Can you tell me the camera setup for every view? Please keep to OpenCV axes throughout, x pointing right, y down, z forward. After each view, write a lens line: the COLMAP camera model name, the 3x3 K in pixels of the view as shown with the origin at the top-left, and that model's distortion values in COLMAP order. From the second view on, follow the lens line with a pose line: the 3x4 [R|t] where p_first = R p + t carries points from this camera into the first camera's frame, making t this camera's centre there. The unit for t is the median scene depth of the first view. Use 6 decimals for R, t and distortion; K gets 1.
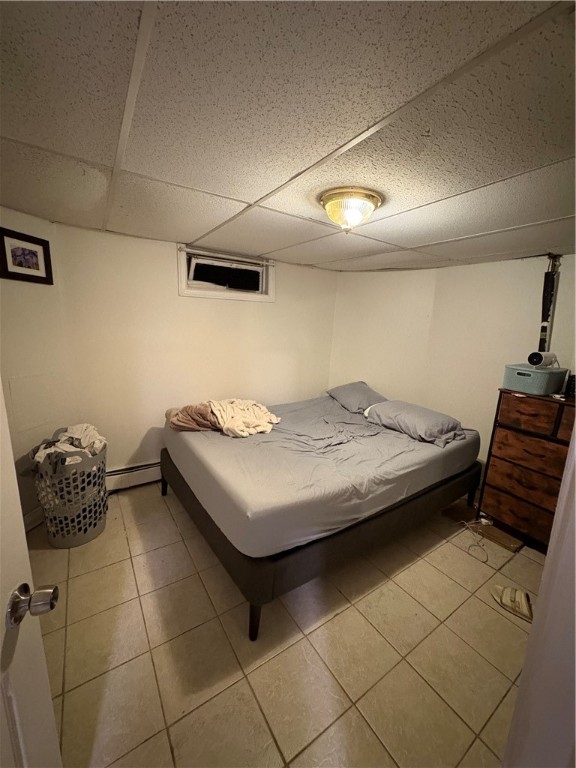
lens RADIAL K [[305.2, 0, 289.5], [0, 305.2, 383.4], [0, 0, 1]] dist [-0.001439, -0.000387]
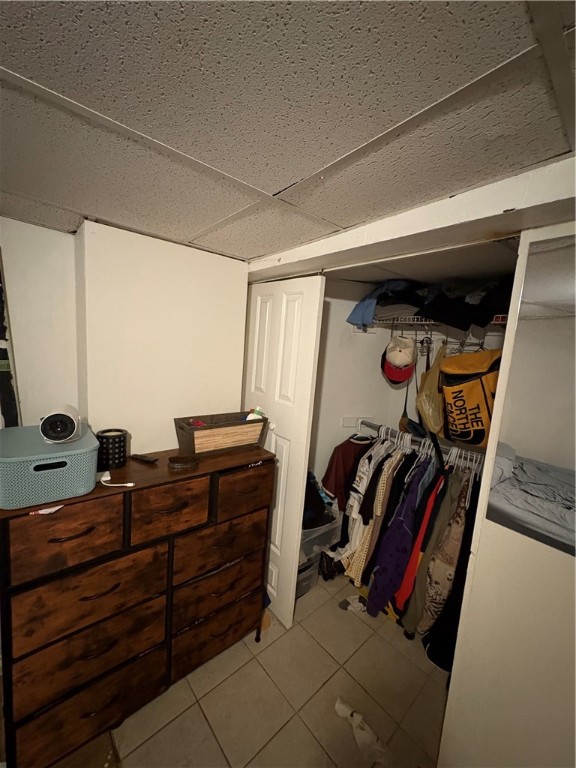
lens RADIAL K [[305.2, 0, 286.9], [0, 305.2, 387.5], [0, 0, 1]] dist [-0.001439, -0.000387]
pose [[-0.137979, -0.182832, 0.973414, 0.298451], [0.114902, 0.973223, 0.199084, -0.195772], [-0.983748, 0.139317, -0.113276, 0.691121]]
